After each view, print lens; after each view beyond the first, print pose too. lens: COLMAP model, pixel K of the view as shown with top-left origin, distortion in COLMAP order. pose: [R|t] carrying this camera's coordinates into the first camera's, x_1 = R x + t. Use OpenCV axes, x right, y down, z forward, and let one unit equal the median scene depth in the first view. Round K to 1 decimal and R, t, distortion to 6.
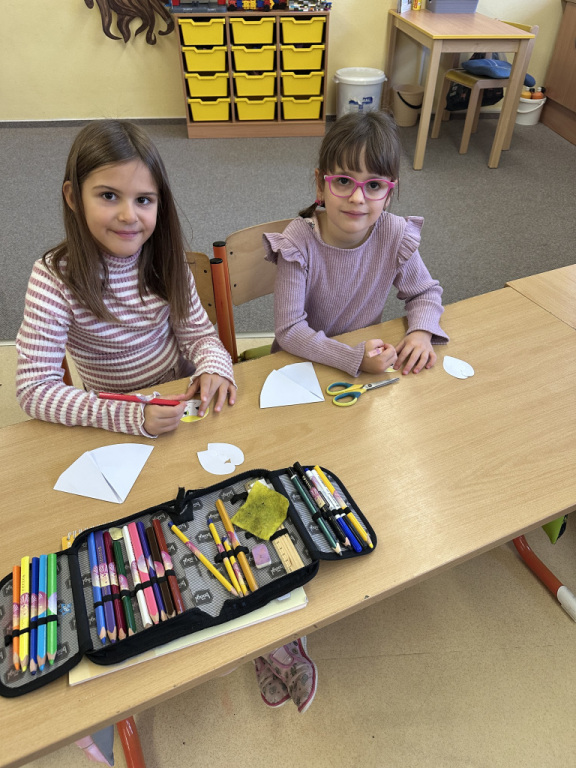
lens RADIAL K [[542.5, 0, 288.0], [0, 542.5, 384.0], [0, 0, 1]] dist [0.002322, -0.001283]
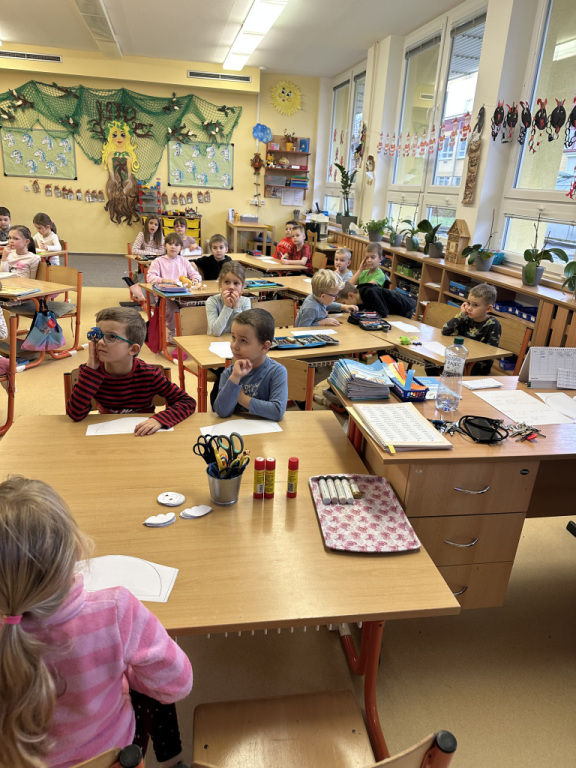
lens RADIAL K [[542.5, 0, 288.0], [0, 542.5, 384.0], [0, 0, 1]] dist [0.002322, -0.001283]
pose [[0.986002, 0.011349, 0.166346, 0.060019], [0.047537, 0.937136, -0.345712, 0.972397], [-0.159812, 0.348780, 0.923479, -1.186032]]
